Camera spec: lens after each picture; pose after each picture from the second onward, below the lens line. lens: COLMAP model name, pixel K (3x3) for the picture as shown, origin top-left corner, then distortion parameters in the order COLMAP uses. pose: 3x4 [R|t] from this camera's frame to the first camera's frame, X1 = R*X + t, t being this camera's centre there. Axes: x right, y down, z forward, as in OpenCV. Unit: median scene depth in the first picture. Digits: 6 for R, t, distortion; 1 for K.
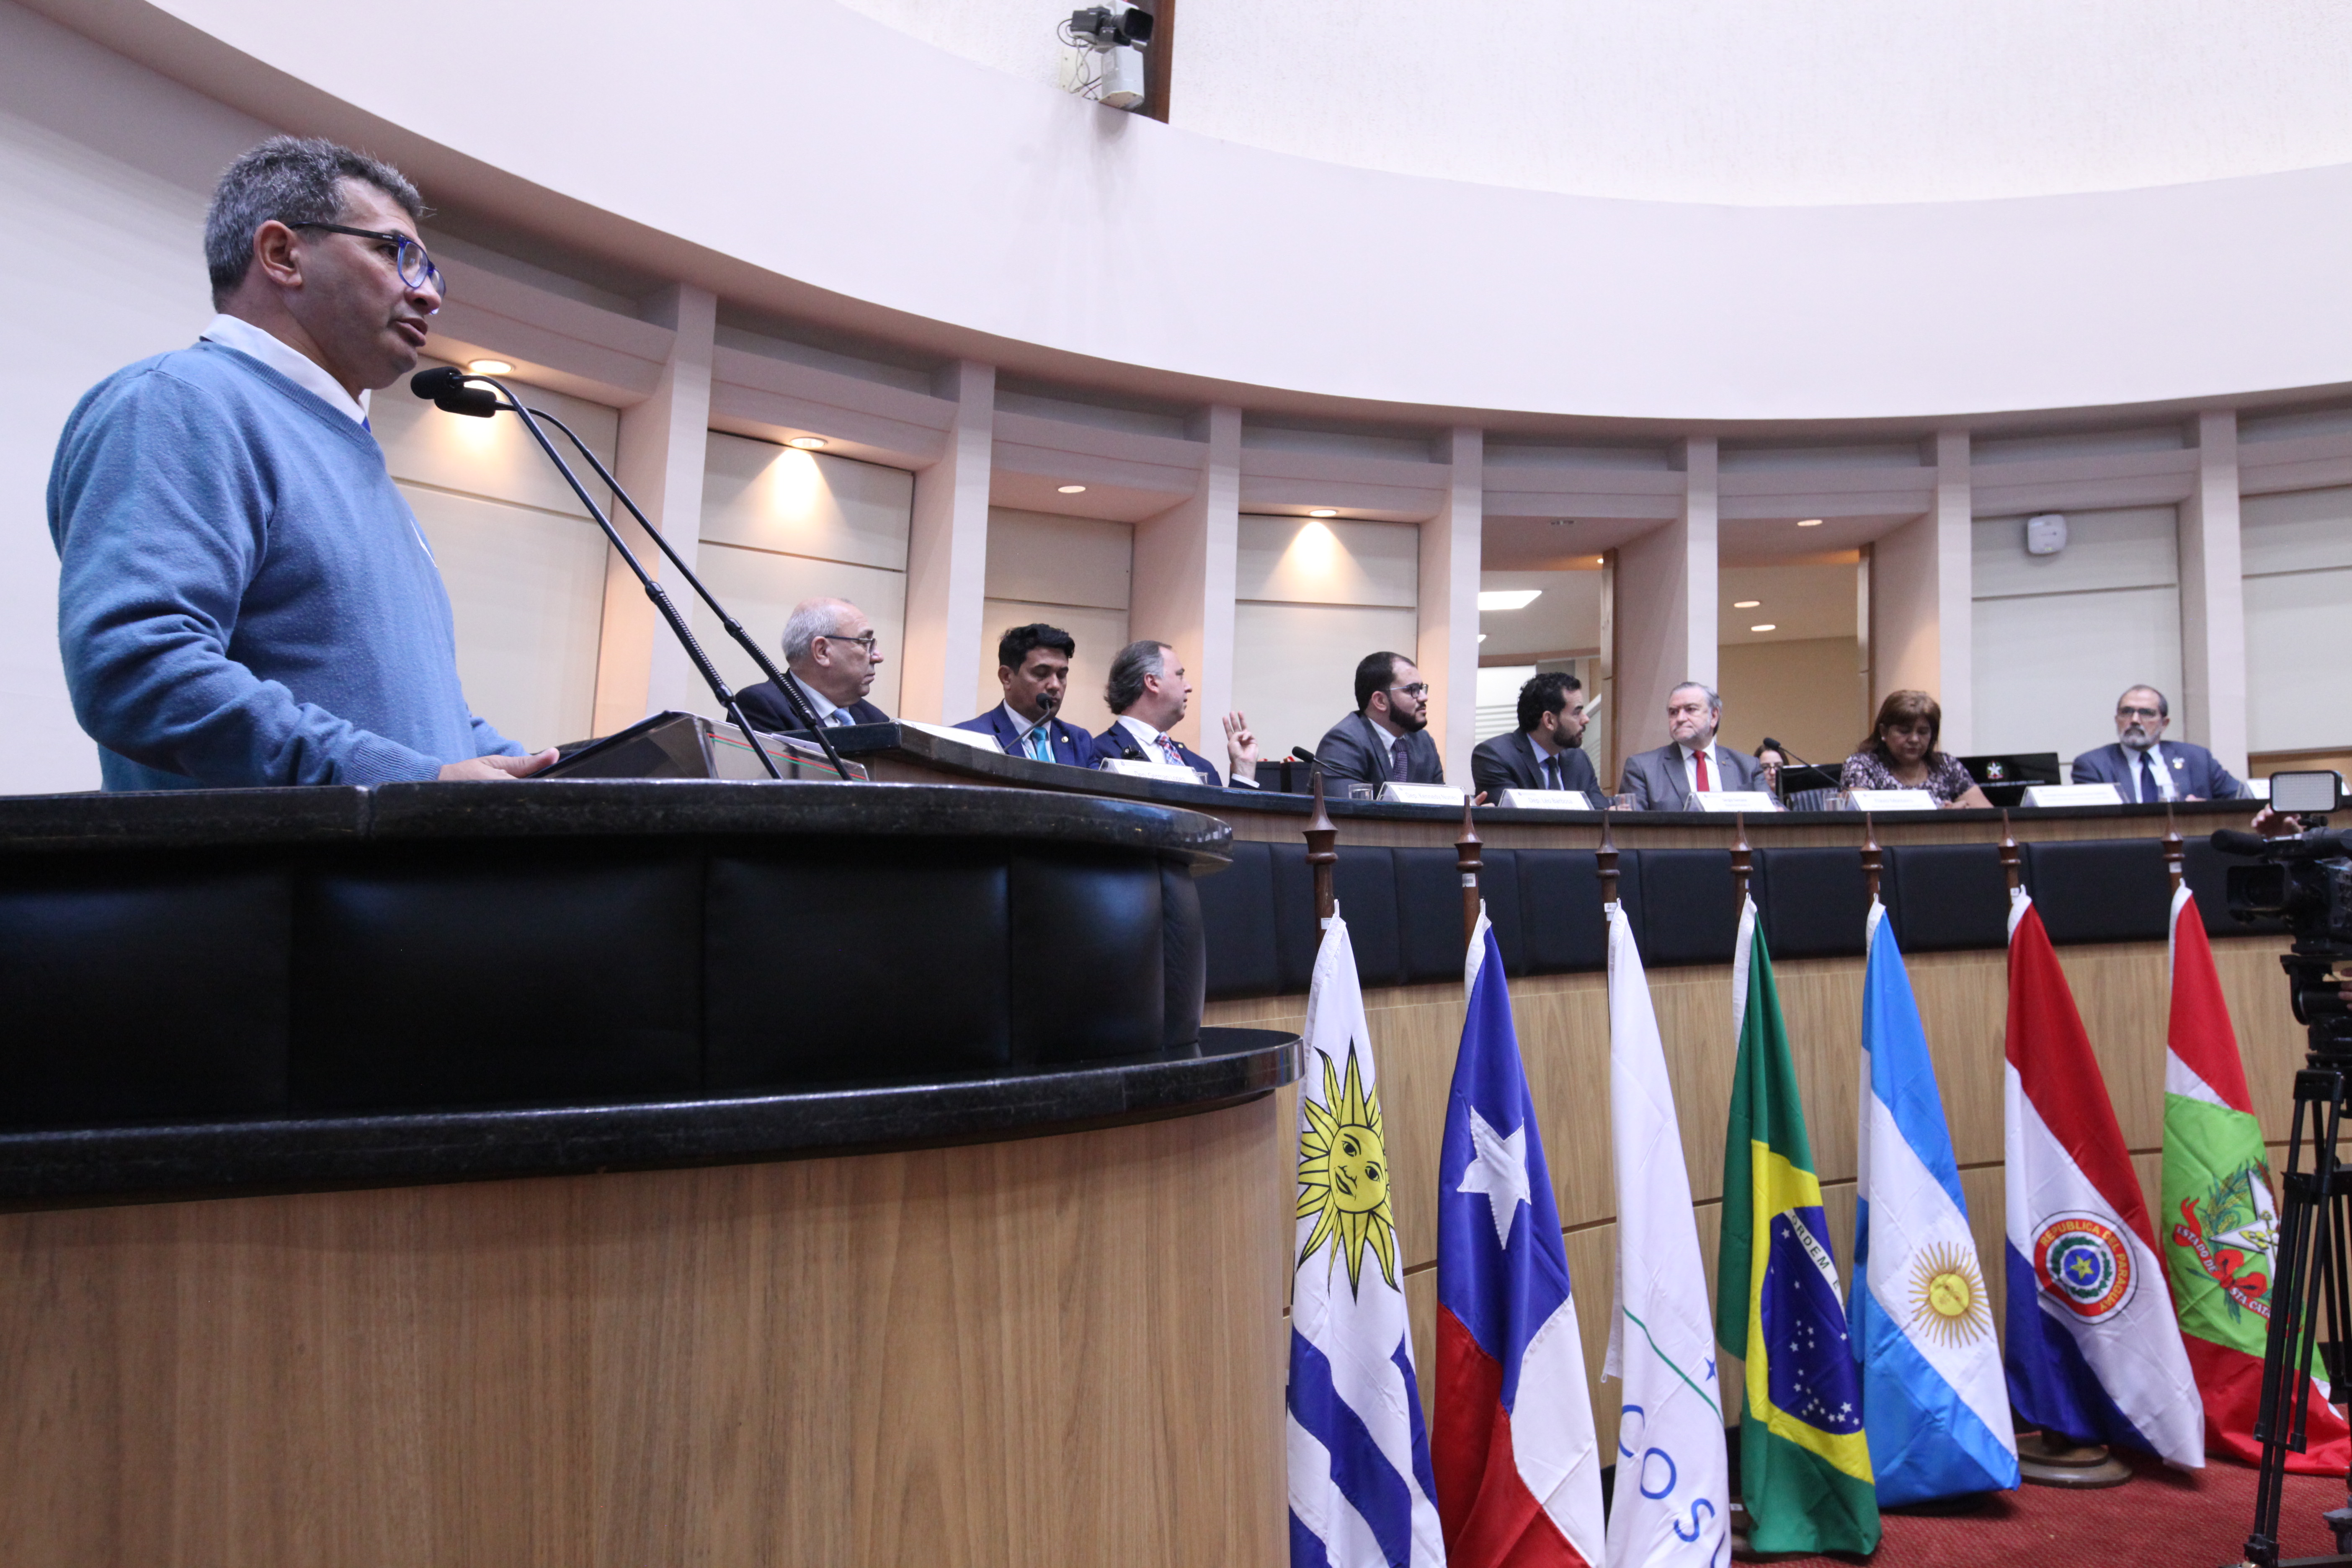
lens RADIAL K [[1853.8, 0, 1180.7], [0, 1853.8, 780.5], [0, 0, 1]] dist [-0.013451, 0.085335]
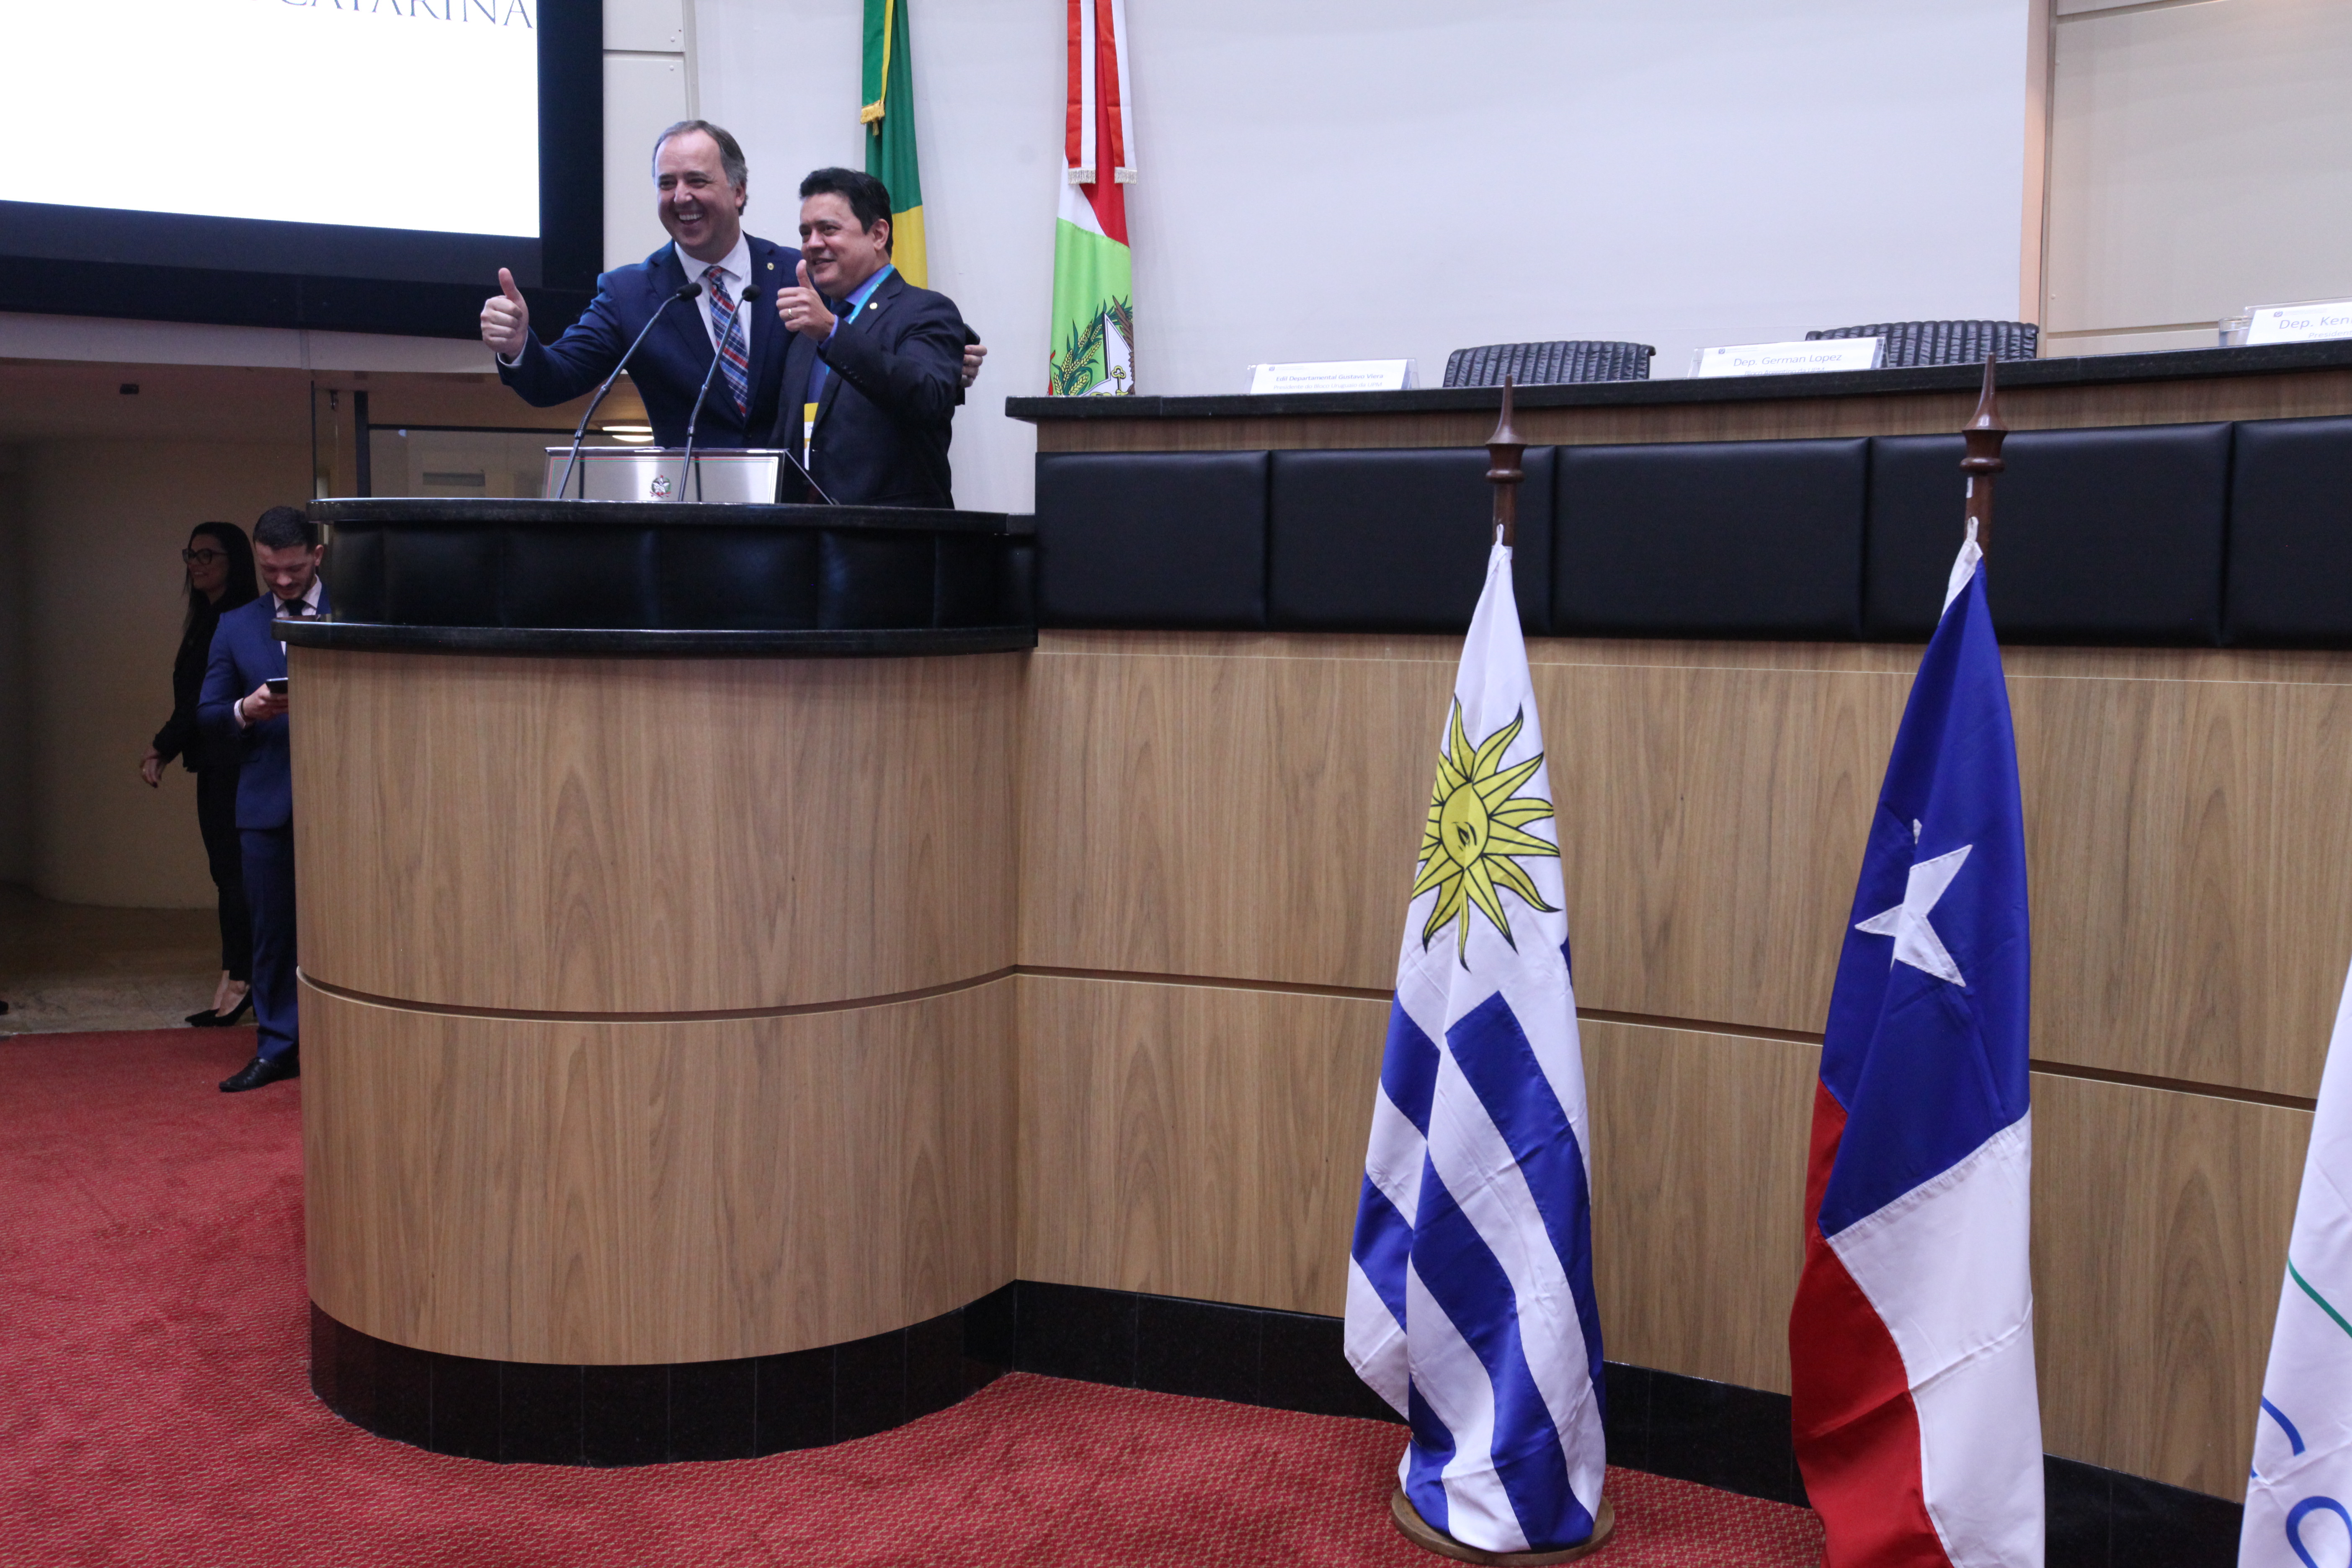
lens RADIAL K [[2217.9, 0, 1177.2], [0, 2217.9, 783.6], [0, 0, 1]] dist [-0.004037, 0.142851]
pose [[0.004026, 0.132068, -0.991232, 0.737612], [0.088034, 0.987345, 0.131908, 0.022331], [0.996109, -0.087794, -0.007652, 0.557426]]
